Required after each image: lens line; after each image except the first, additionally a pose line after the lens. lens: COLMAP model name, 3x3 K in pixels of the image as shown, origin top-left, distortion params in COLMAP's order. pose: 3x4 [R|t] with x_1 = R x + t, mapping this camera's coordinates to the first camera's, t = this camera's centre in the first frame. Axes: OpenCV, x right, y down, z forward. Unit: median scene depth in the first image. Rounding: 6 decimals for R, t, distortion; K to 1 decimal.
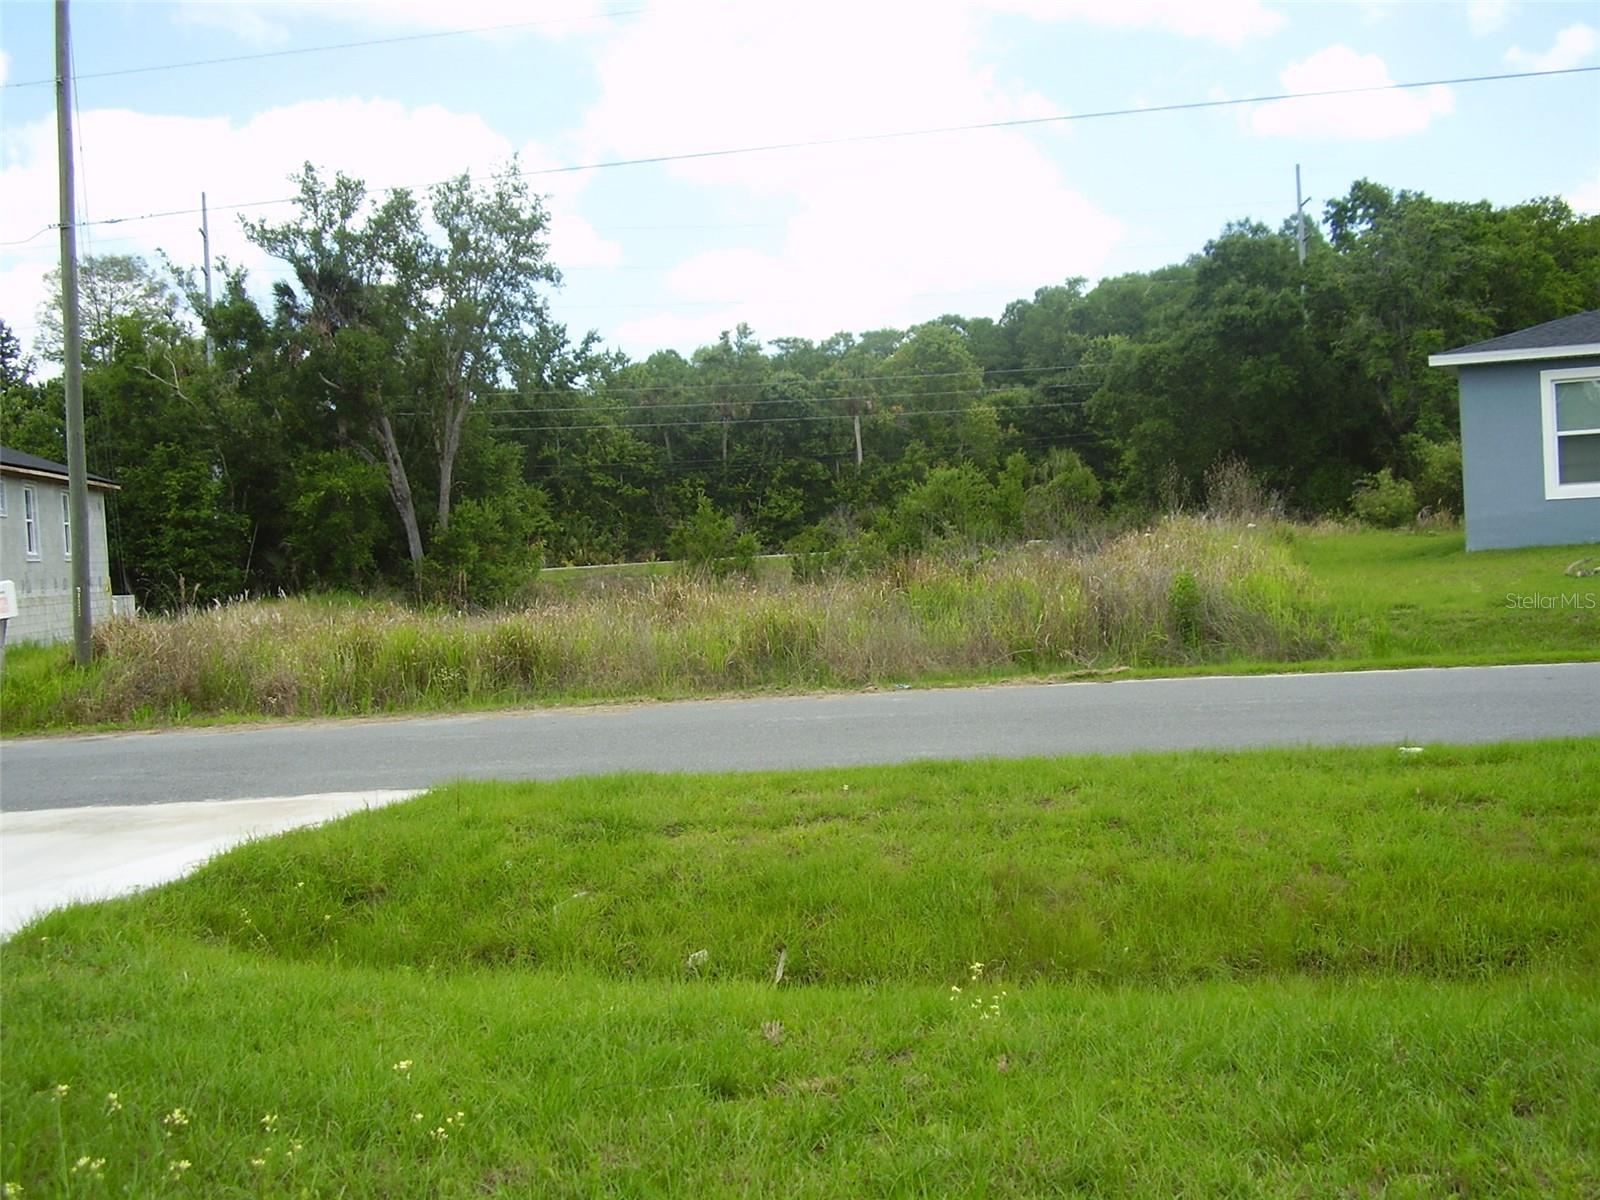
lens RADIAL K [[1846.3, 0, 793.6], [0, 1846.3, 637.3], [0, 0, 1]] dist [-0.130723, 0.040992]
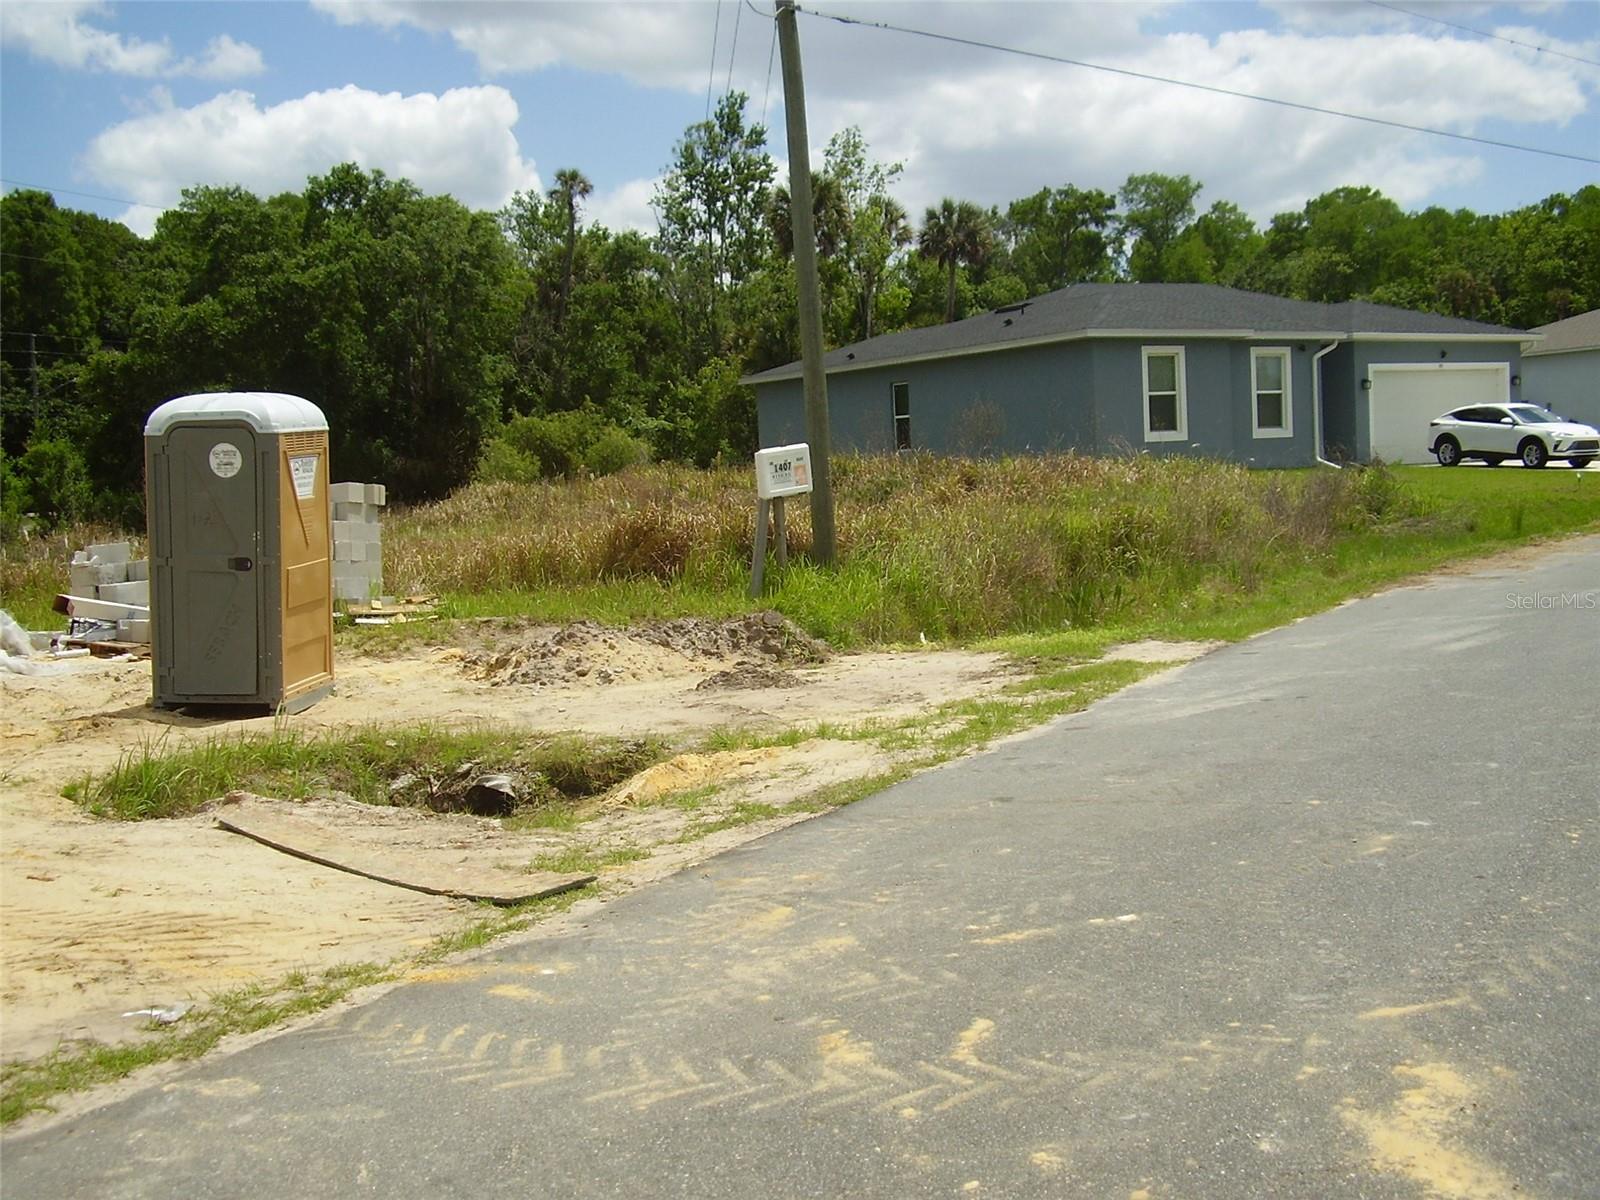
lens RADIAL K [[1846.3, 0, 793.6], [0, 1846.3, 637.3], [0, 0, 1]] dist [-0.130723, 0.040992]
pose [[0.575201, -0.048738, 0.816559, -0.393188], [0.057697, 0.998155, 0.018934, 0.012678], [-0.815975, 0.036222, 0.576951, 0.197882]]
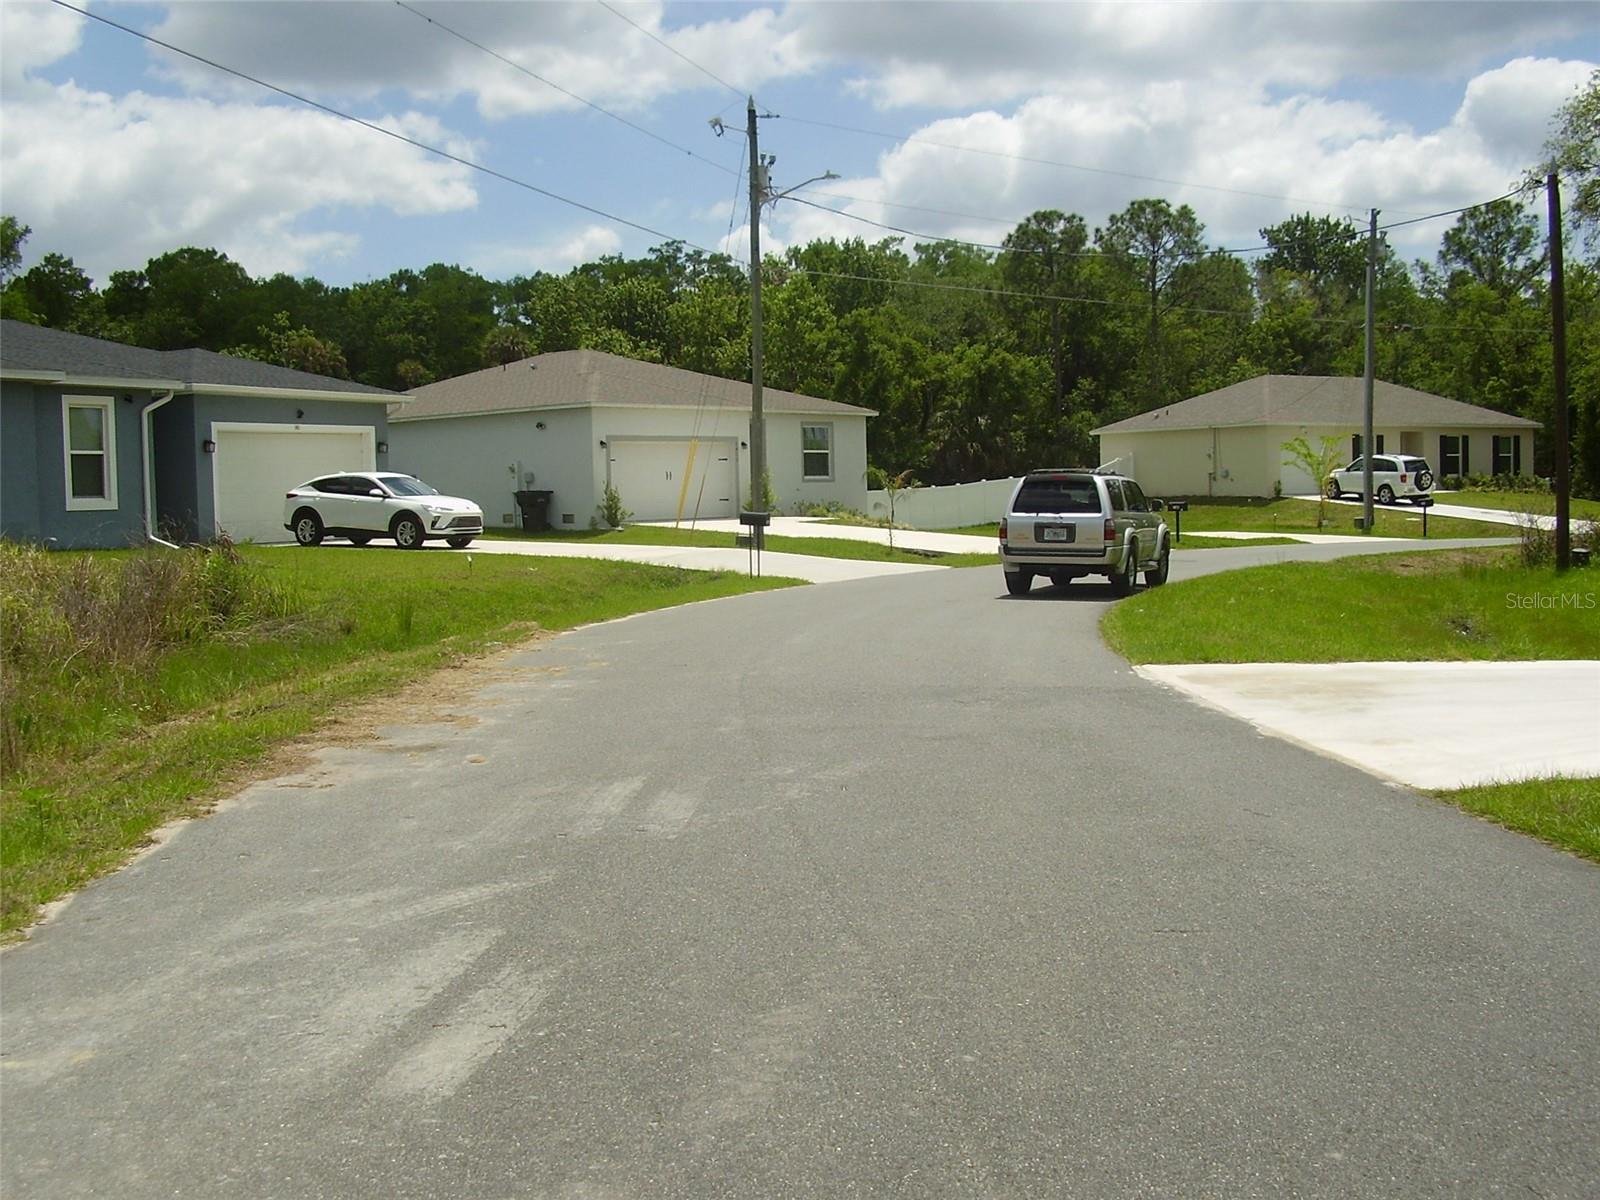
lens RADIAL K [[1846.3, 0, 793.6], [0, 1846.3, 637.3], [0, 0, 1]] dist [-0.130723, 0.040992]
pose [[0.002375, -0.020683, 0.999783, -0.270321], [0.076388, 0.996869, 0.020441, 0.004338], [-0.997075, 0.076323, 0.003947, 0.235154]]
